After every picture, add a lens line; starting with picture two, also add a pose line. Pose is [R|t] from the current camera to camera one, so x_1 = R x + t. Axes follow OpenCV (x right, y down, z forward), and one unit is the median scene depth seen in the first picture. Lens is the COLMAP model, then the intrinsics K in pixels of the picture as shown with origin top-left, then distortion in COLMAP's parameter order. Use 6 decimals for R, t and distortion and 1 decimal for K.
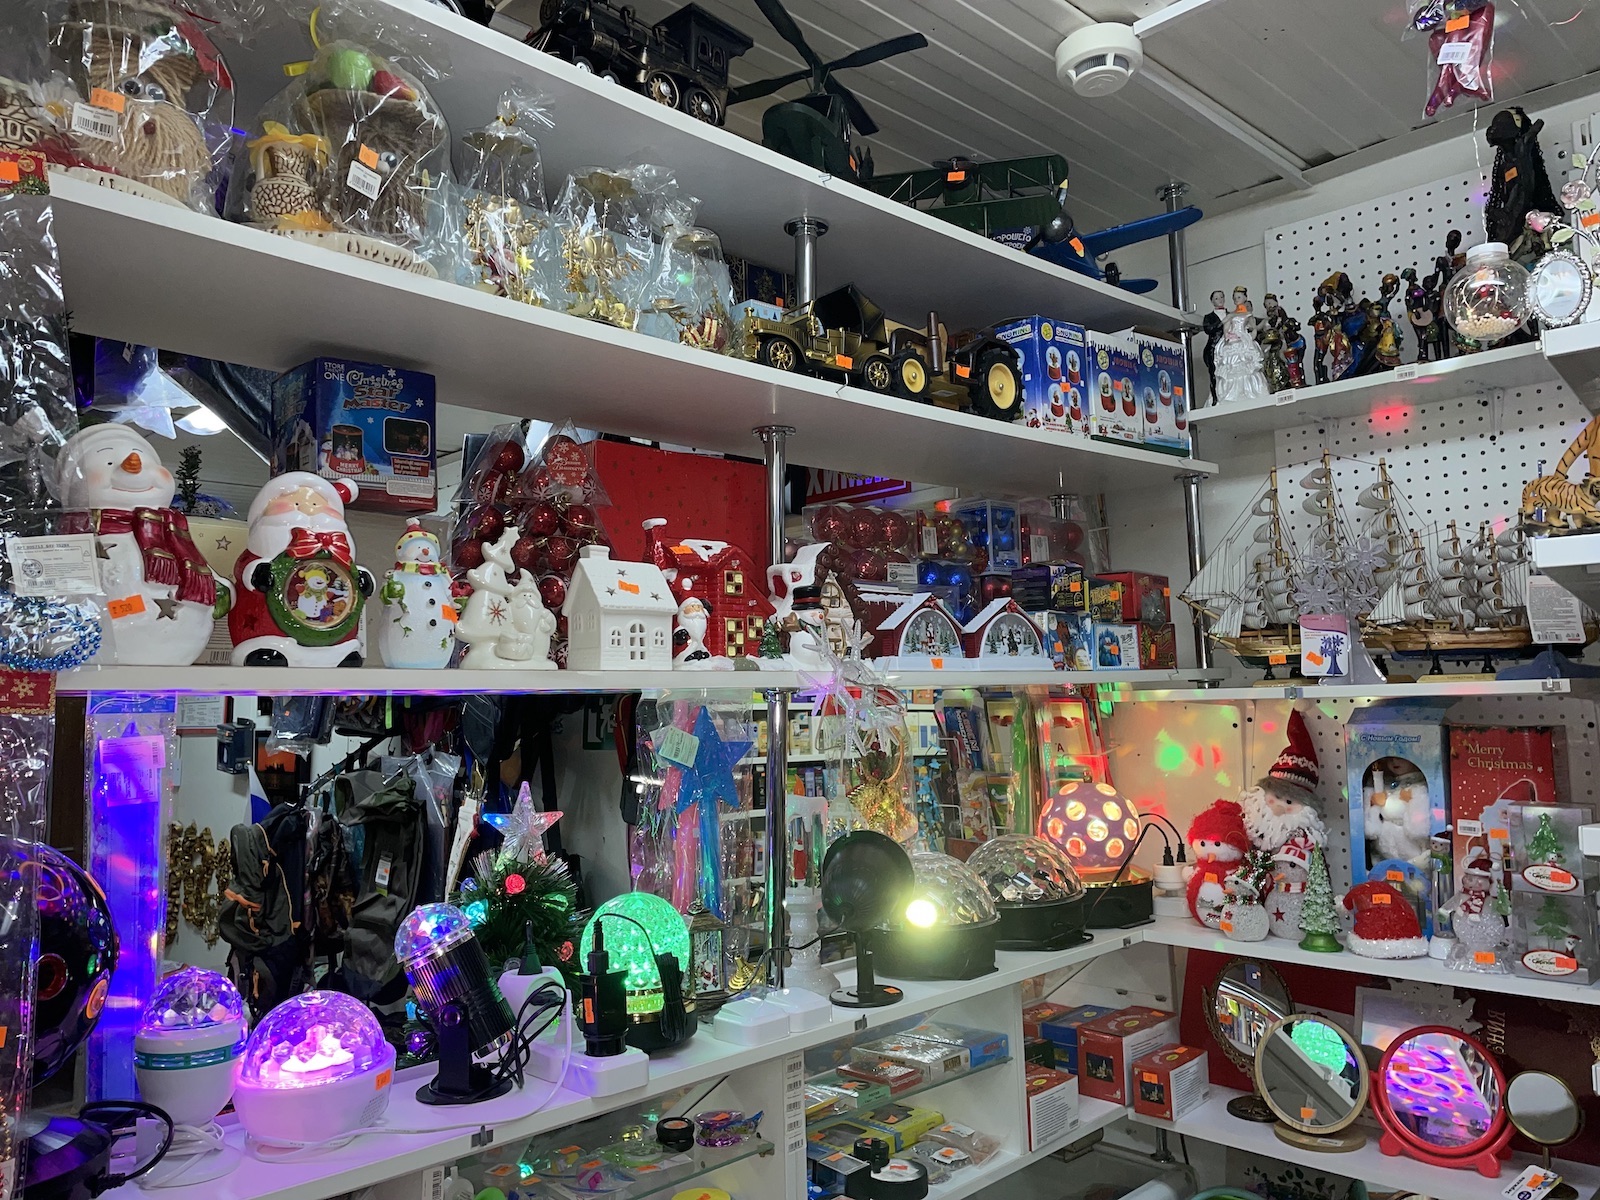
lens RADIAL K [[1211.3, 0, 797.4], [0, 1211.3, 572.1], [0, 0, 1]] dist [0.045860, -0.060855]
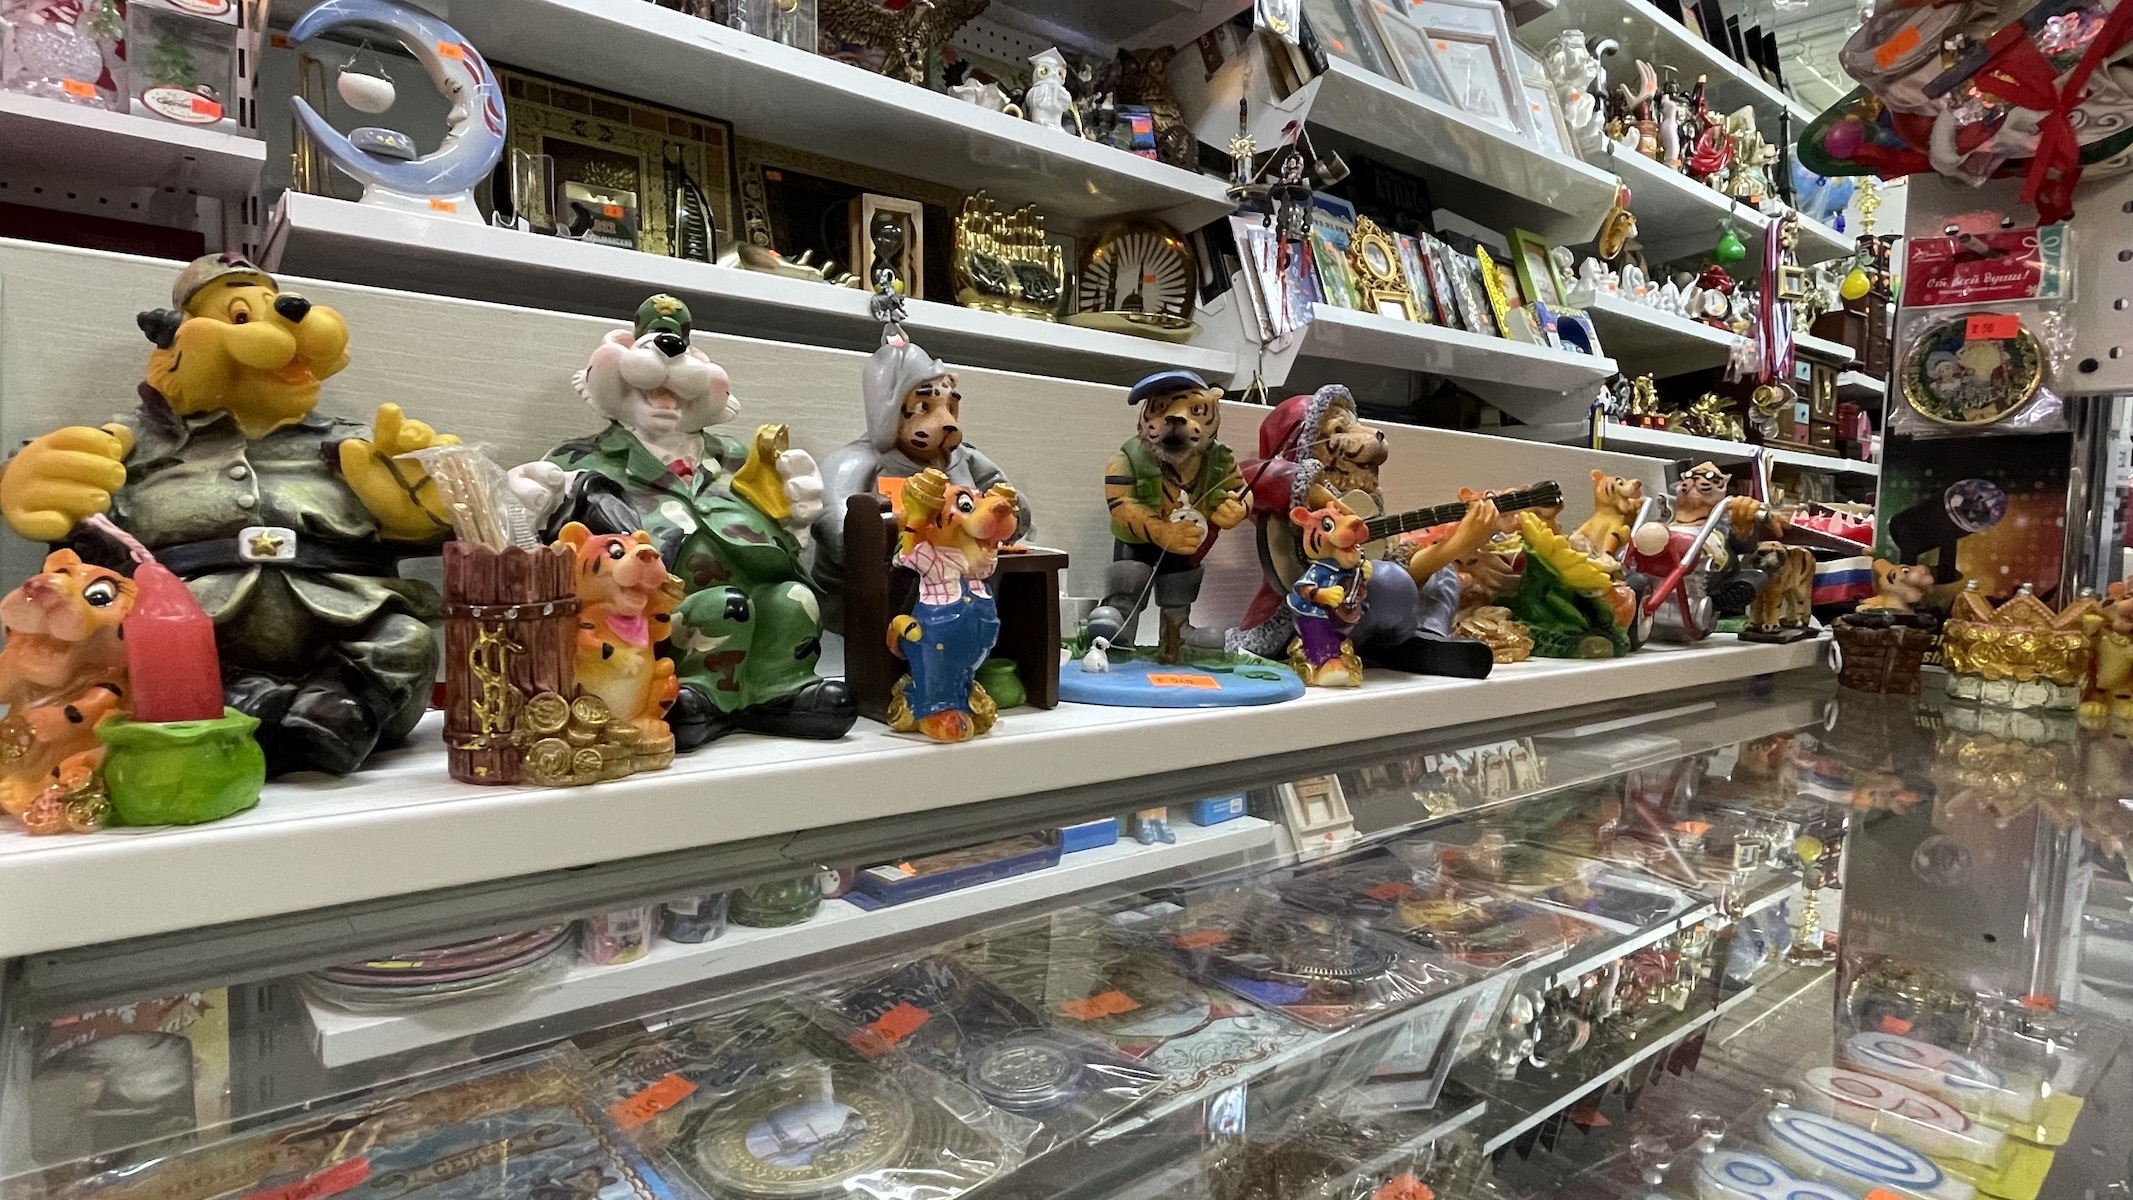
lens RADIAL K [[1159.3, 0, 1068.2], [0, 1159.3, 591.8], [0, 0, 1]] dist [-0.005641, 0.001584]
pose [[0.075724, -0.051651, 0.995790, -0.056878], [-0.133955, 0.989078, 0.061490, 0.422959], [-0.988090, -0.138047, 0.067978, 0.313924]]
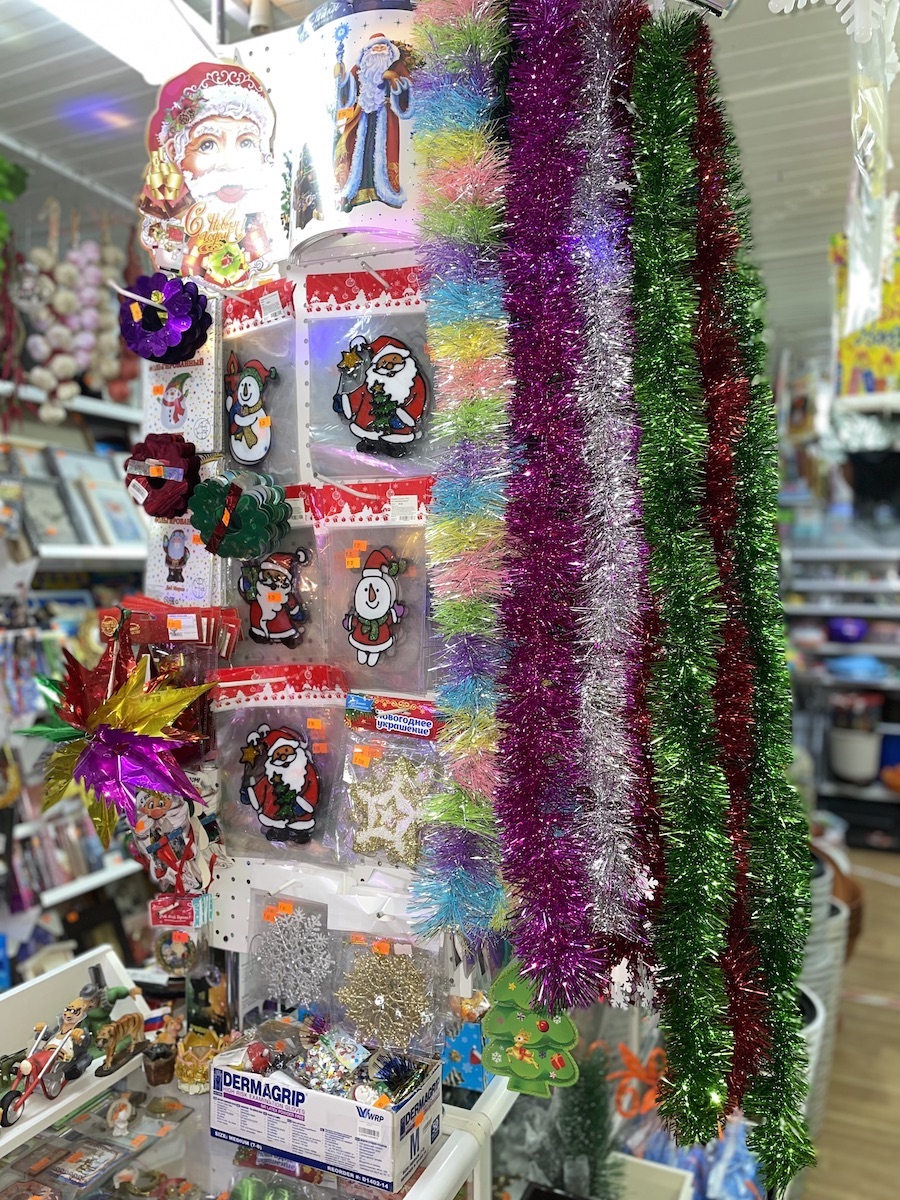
lens RADIAL K [[908.5, 0, 450.8], [0, 908.5, 602.5], [0, 0, 1]] dist [0.045860, -0.060855]
pose [[-0.365390, -0.009954, 0.930801, -0.415138], [-0.093102, 0.995320, -0.025904, 0.060996], [-0.926187, -0.096125, -0.364606, 0.154483]]
